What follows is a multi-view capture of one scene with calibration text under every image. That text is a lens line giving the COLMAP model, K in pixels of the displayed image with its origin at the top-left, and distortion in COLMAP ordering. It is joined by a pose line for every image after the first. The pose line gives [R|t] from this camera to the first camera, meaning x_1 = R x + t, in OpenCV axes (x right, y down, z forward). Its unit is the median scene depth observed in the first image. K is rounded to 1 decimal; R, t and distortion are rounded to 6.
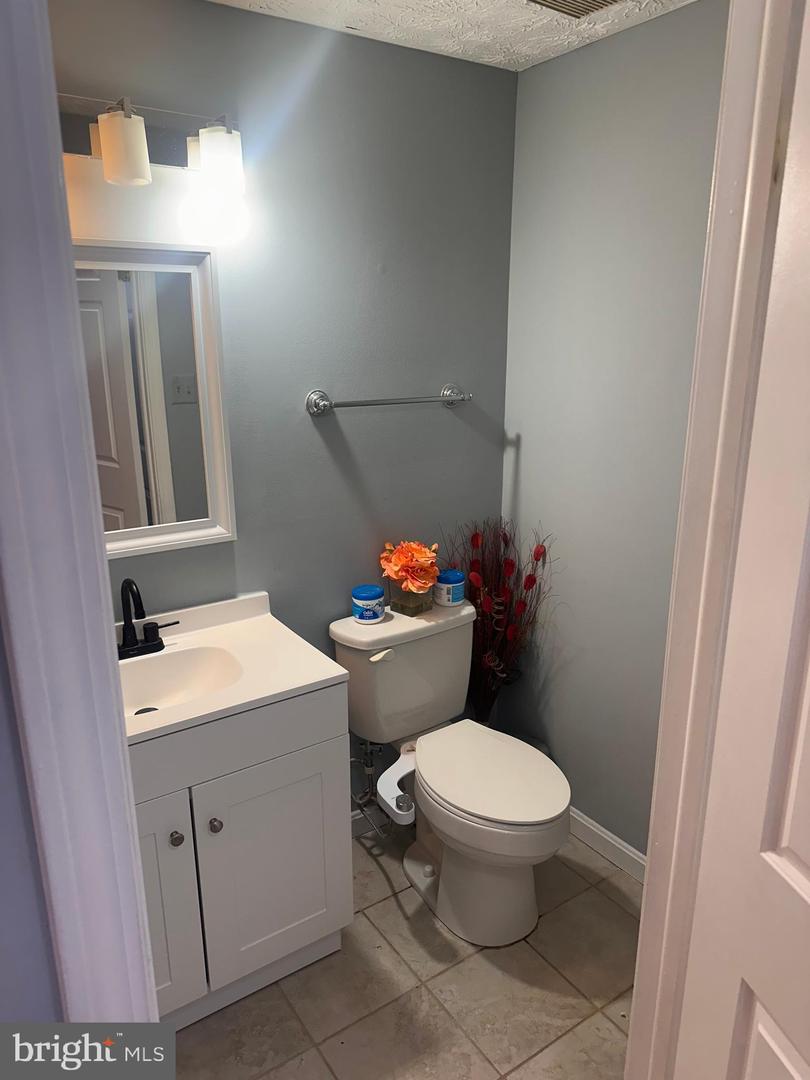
lens RADIAL K [[753.8, 0, 435.6], [0, 753.8, 540.0], [0, 0, 1]] dist [0.062599, -0.137286]
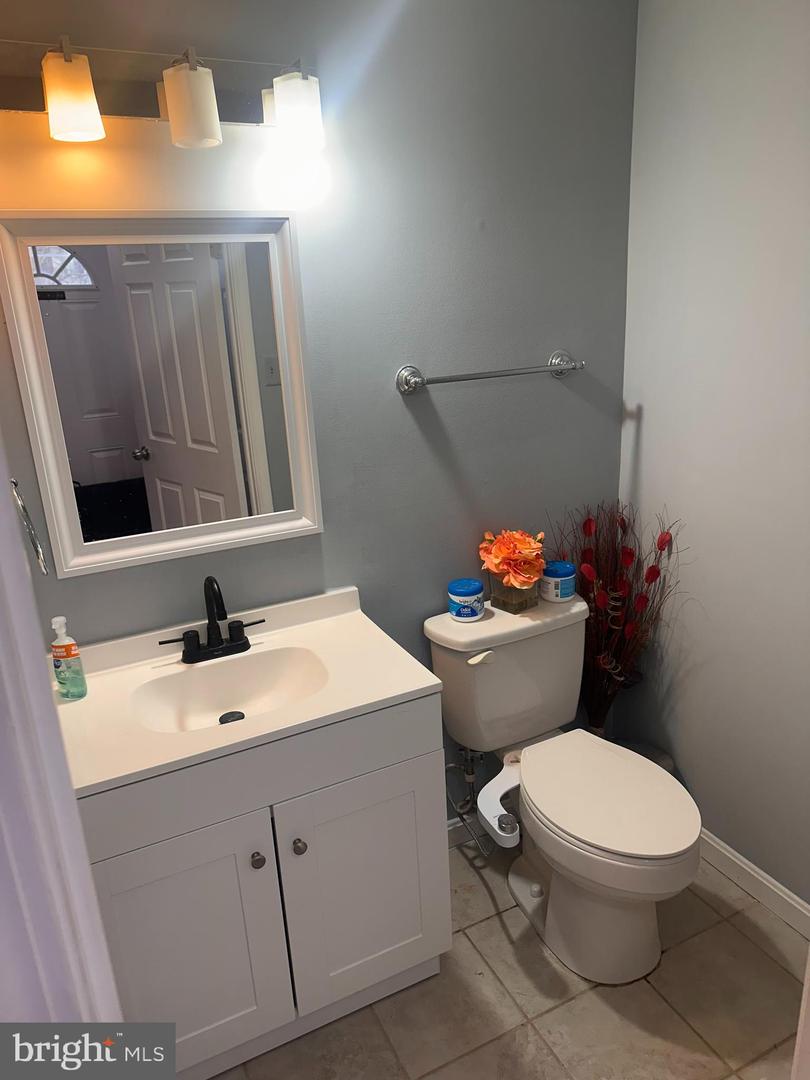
lens RADIAL K [[753.8, 0, 405.0], [0, 753.8, 540.0], [0, 0, 1]] dist [0.061442, -0.100789]
pose [[0.983072, -0.002662, -0.183203, 0.004864], [0.010061, 0.999170, 0.039468, -0.023952], [0.182946, -0.040644, 0.982283, 0.099485]]
